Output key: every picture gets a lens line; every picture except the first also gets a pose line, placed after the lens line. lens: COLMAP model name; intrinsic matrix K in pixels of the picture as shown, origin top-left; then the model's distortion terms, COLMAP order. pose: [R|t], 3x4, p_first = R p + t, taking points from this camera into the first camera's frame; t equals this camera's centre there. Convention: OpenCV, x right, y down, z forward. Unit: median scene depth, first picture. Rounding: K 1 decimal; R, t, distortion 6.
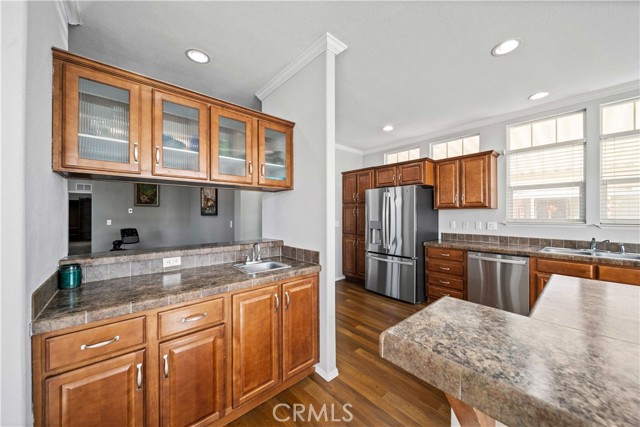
lens RADIAL K [[229.9, 0, 322.3], [0, 229.9, 212.9], [0, 0, 1]] dist [-0.000088, 0.000018]
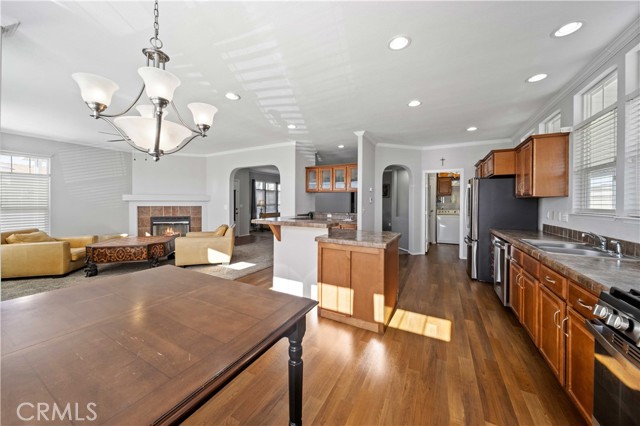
lens RADIAL K [[225.6, 0, 318.9], [0, 225.6, 201.0], [0, 0, 1]] dist [-0.000545, -0.000165]
pose [[0.338941, 0.000427, -0.940808, 1.292909], [-0.003148, 0.999995, -0.000680, 0.002385], [0.940802, 0.003192, 0.338941, -0.140816]]
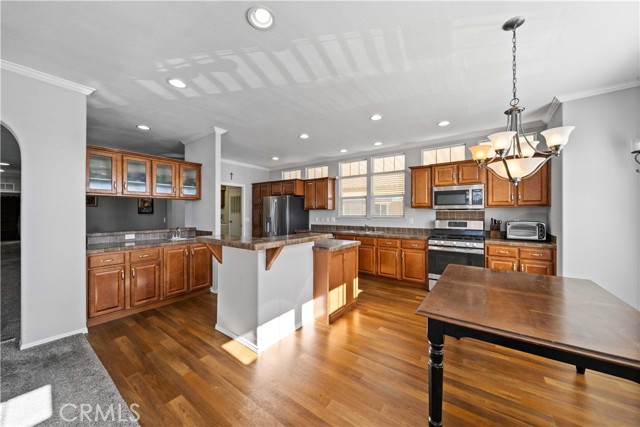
lens RADIAL K [[227.2, 0, 317.4], [0, 227.2, 212.4], [0, 0, 1]] dist [-0.000803, -0.000058]
pose [[0.978959, 0.000153, 0.204058, 0.294311], [-0.000465, 0.999999, 0.001481, -0.000351], [-0.204057, -0.001545, 0.978958, -0.693413]]
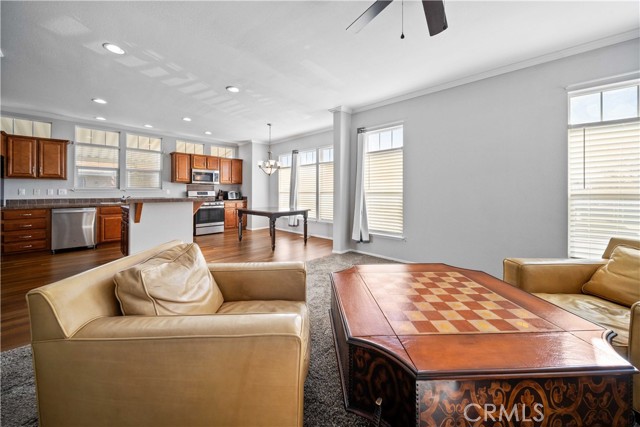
lens RADIAL K [[232.3, 0, 318.7], [0, 232.3, 192.1], [0, 0, 1]] dist [-0.001569, -0.000269]
pose [[-0.082565, 0.001264, 0.996585, -0.872732], [-0.004832, 0.999987, -0.001669, 0.056218], [-0.996574, -0.004953, -0.082558, -0.486335]]
